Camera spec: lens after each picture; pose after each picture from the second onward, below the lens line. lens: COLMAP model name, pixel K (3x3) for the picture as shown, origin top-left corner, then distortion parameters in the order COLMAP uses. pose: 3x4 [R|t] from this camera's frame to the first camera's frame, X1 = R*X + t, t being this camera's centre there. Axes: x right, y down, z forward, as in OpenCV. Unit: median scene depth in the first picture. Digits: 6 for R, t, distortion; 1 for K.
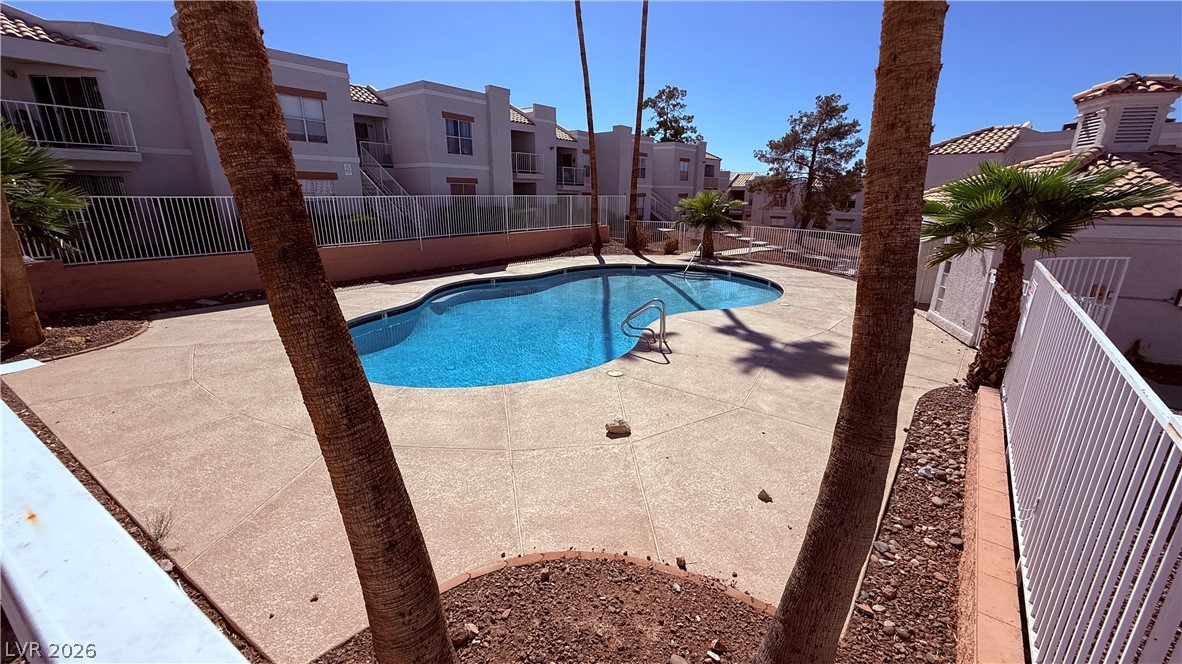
lens RADIAL K [[470.9, 0, 588.5], [0, 470.9, 333.3], [0, 0, 1]] dist [-0.000331, 0.000131]
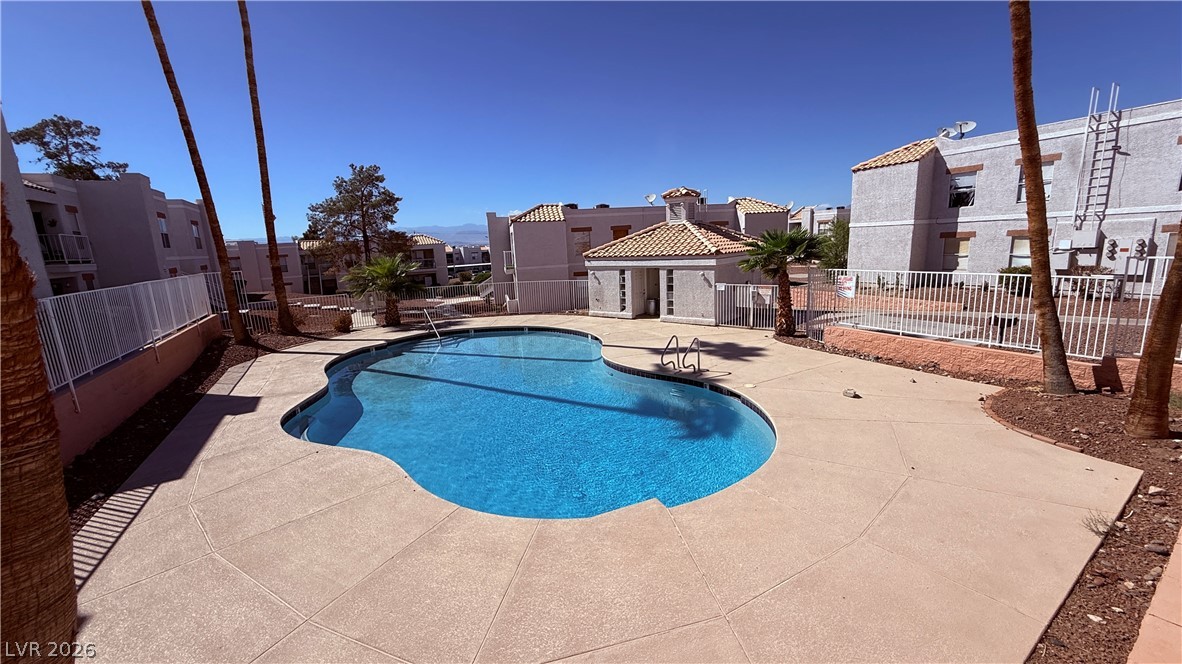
lens RADIAL K [[470.9, 0, 586.4], [0, 470.9, 332.8], [0, 0, 1]] dist [-0.000331, 0.000131]
pose [[0.396627, -0.202263, 0.895420, -0.458891], [0.309687, 0.947724, 0.076902, -0.107257], [-0.864165, 0.246798, 0.438532, 0.283211]]
